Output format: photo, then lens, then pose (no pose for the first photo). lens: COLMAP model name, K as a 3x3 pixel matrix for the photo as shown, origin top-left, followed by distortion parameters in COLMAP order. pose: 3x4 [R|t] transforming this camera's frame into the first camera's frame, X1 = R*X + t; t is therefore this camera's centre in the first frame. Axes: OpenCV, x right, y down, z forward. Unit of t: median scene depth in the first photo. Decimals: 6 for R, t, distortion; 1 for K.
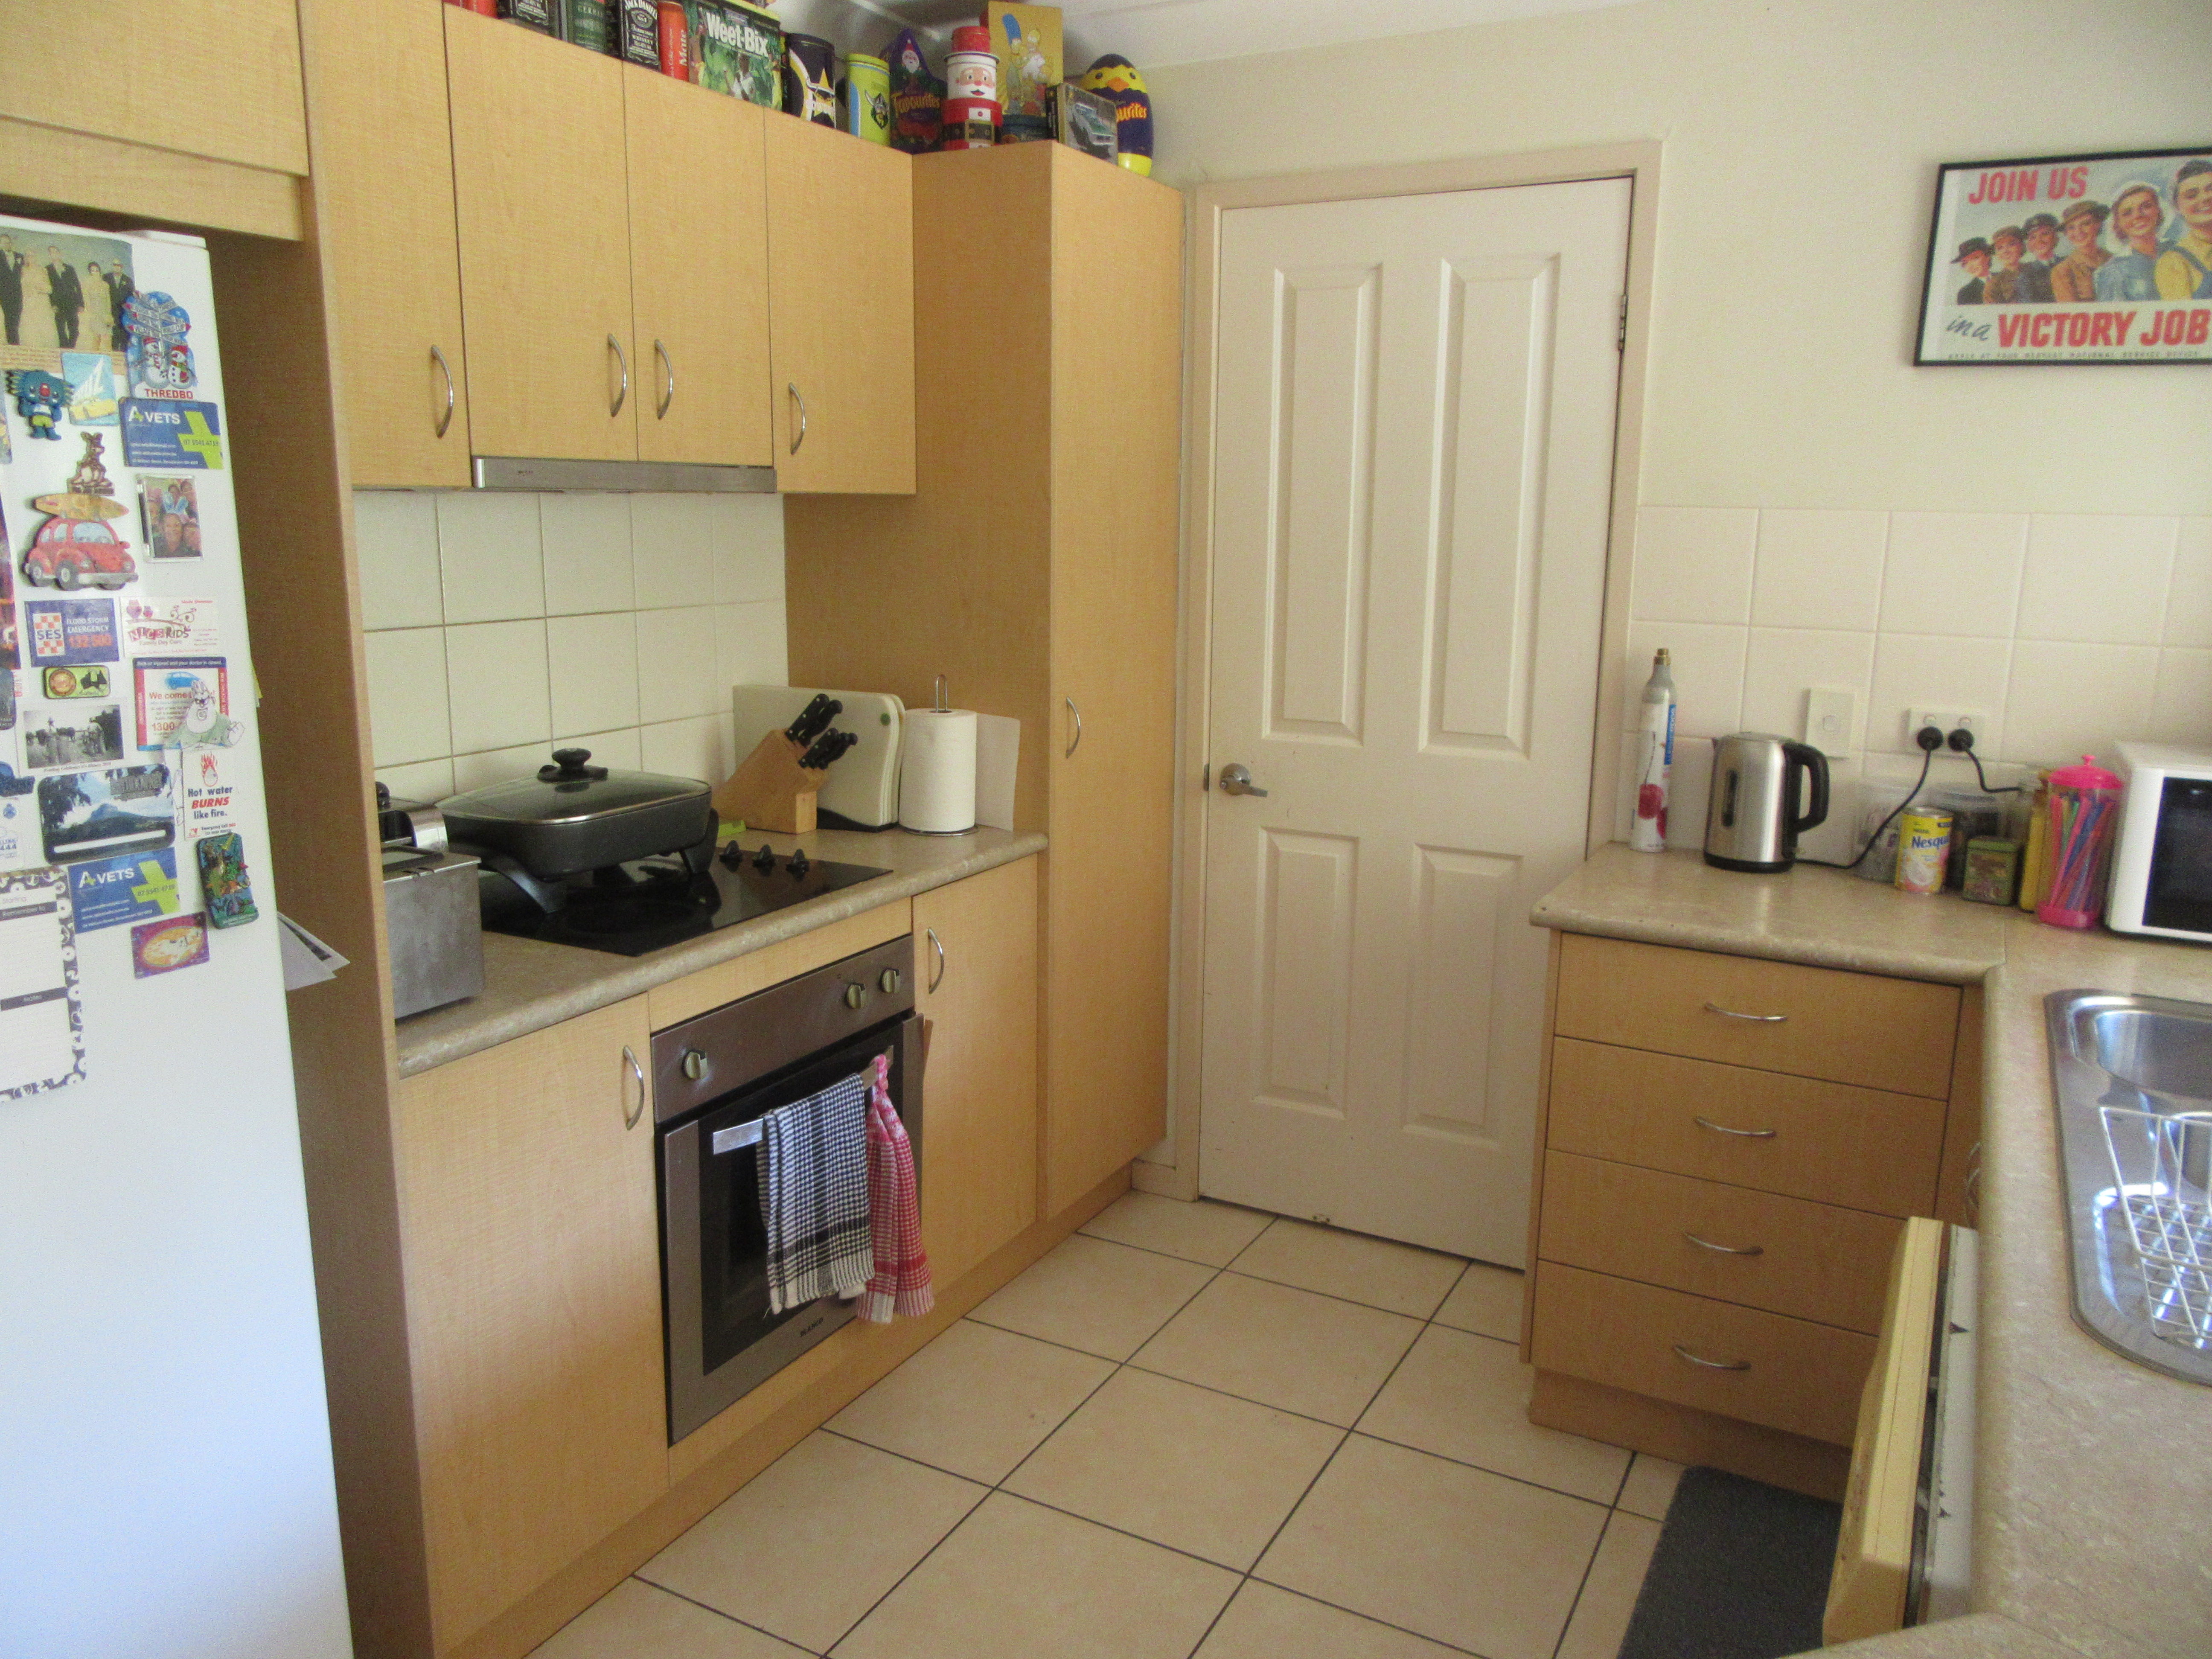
lens RADIAL K [[1653.3, 0, 1106.0], [0, 1653.3, 829.5], [0, 0, 1]] dist [-0.040375, 0.039107]
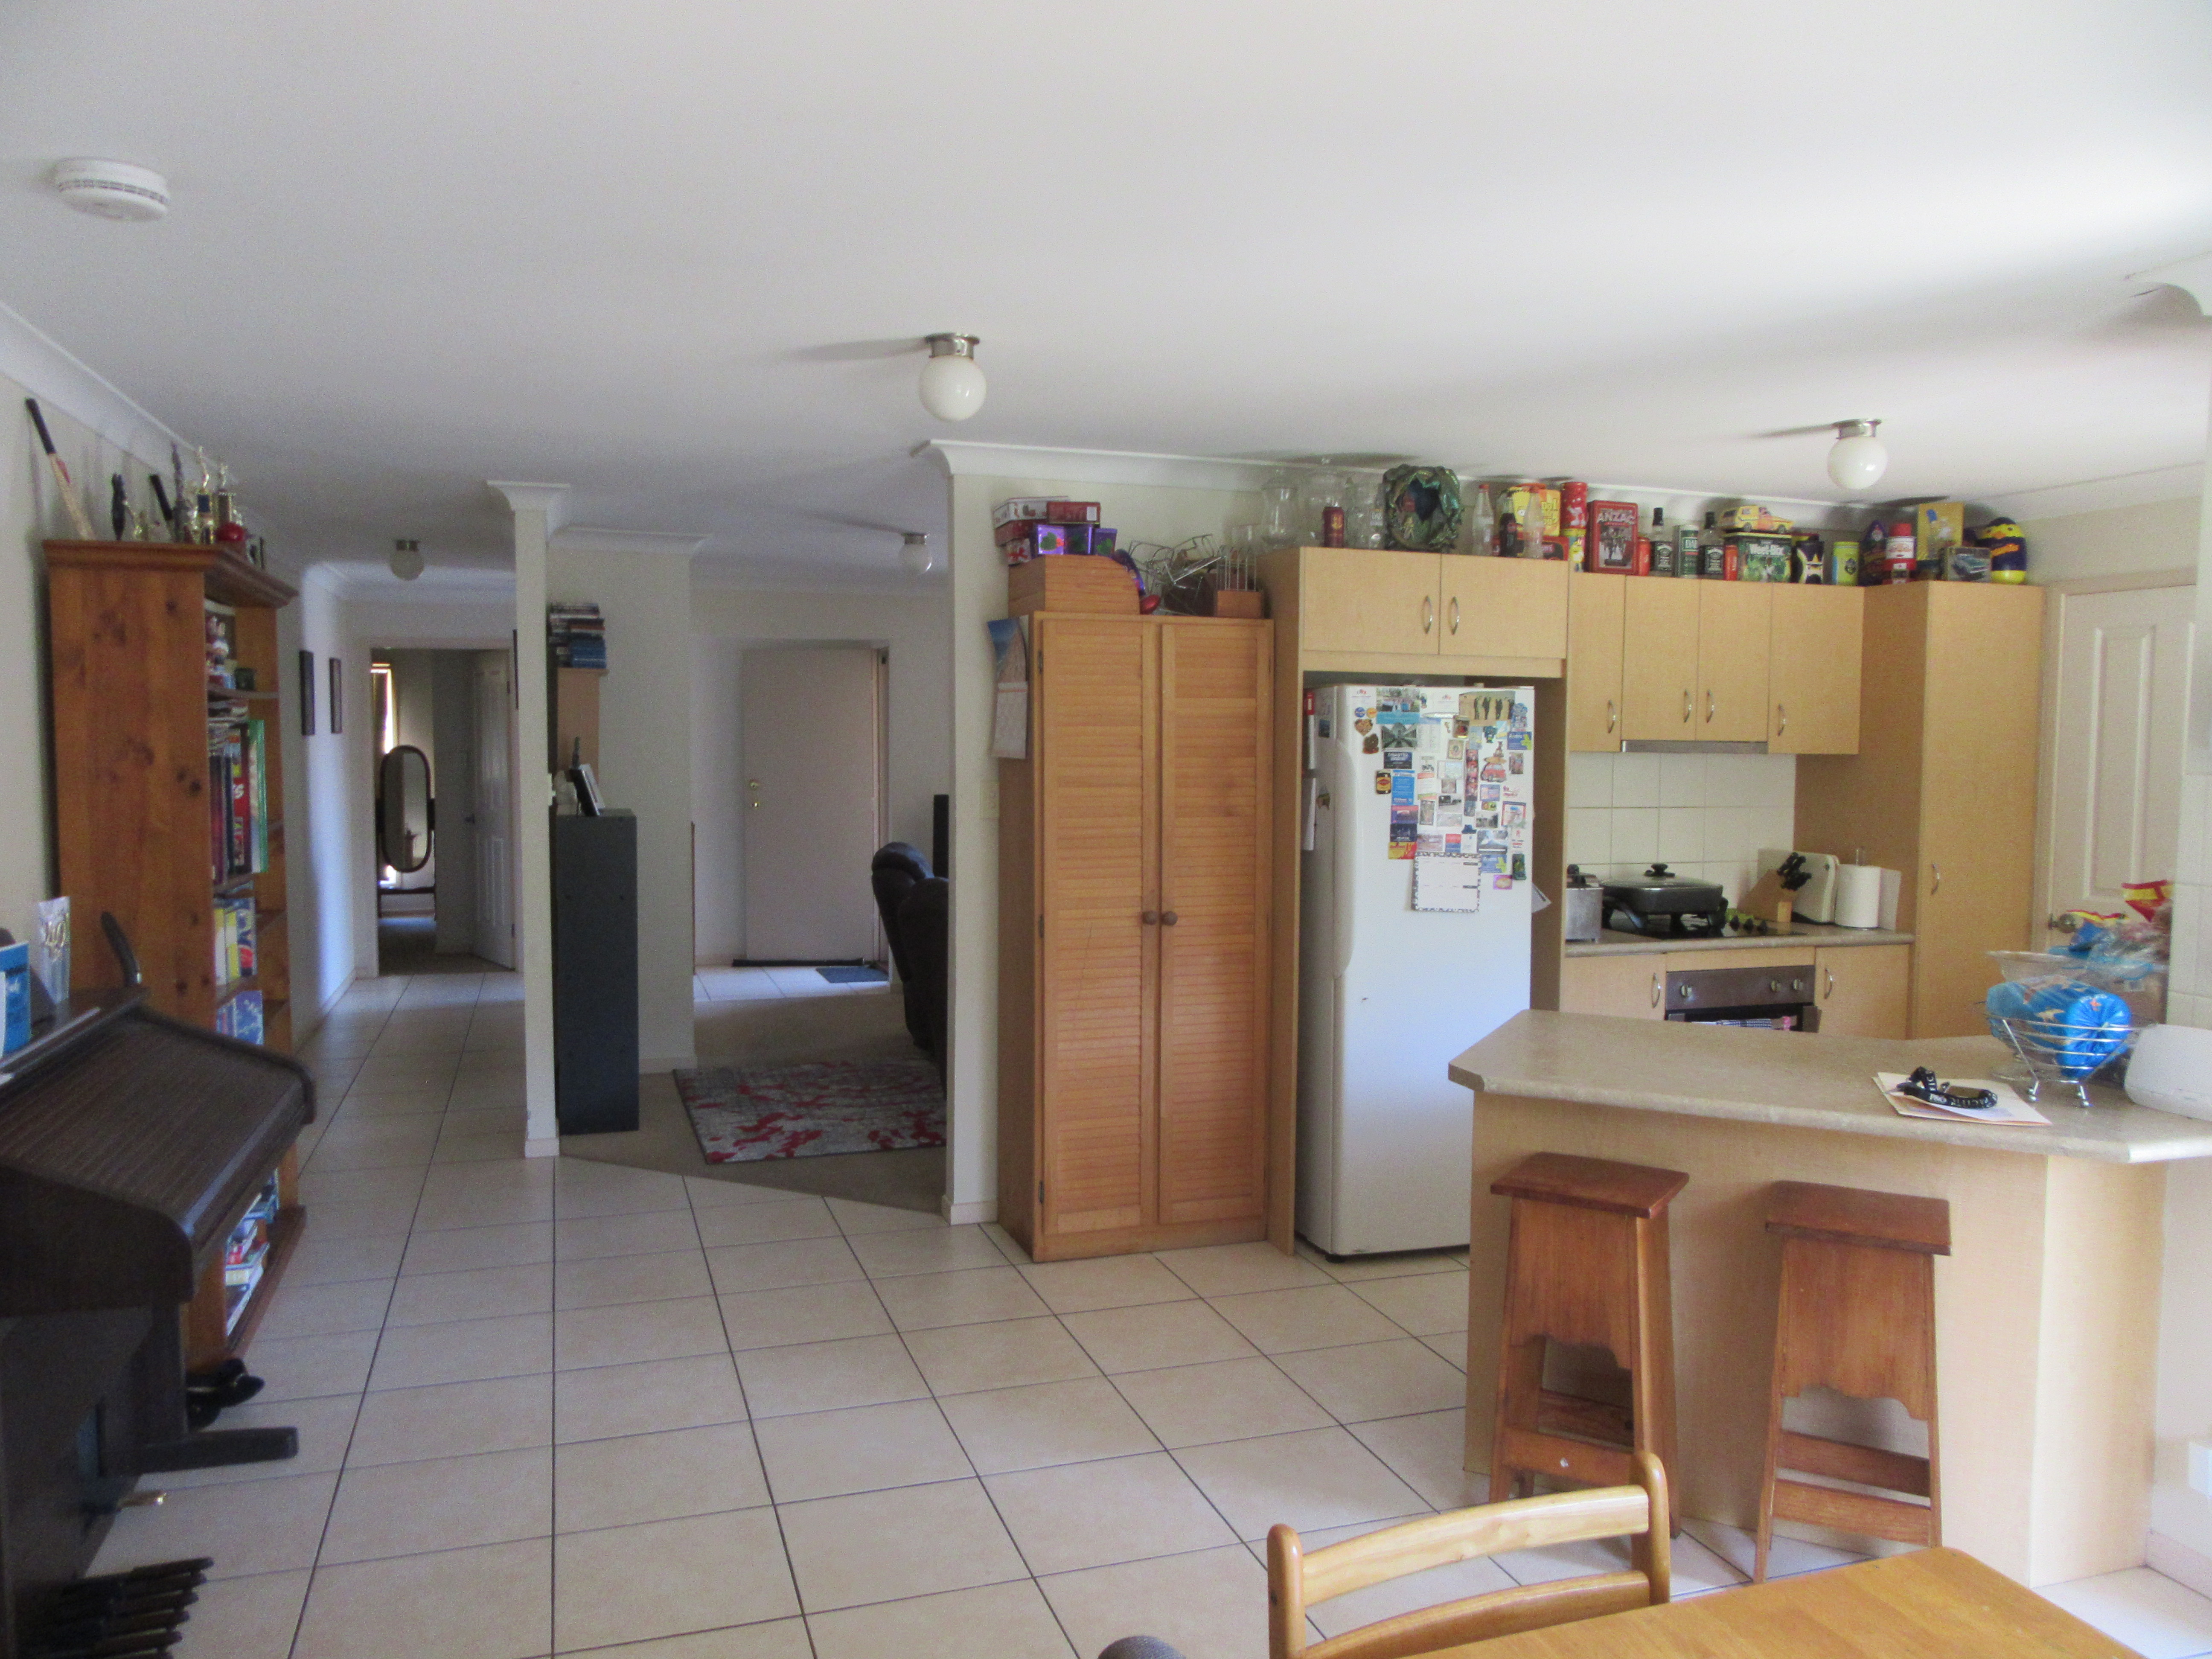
lens RADIAL K [[1597.9, 0, 1136.8], [0, 1597.9, 825.8], [0, 0, 1]] dist [-0.036434, 0.001936]
pose [[0.742752, 0.039816, -0.668382, 0.597454], [-0.135112, 0.986608, -0.091372, 0.195154], [0.655793, 0.158173, 0.738185, -1.091163]]
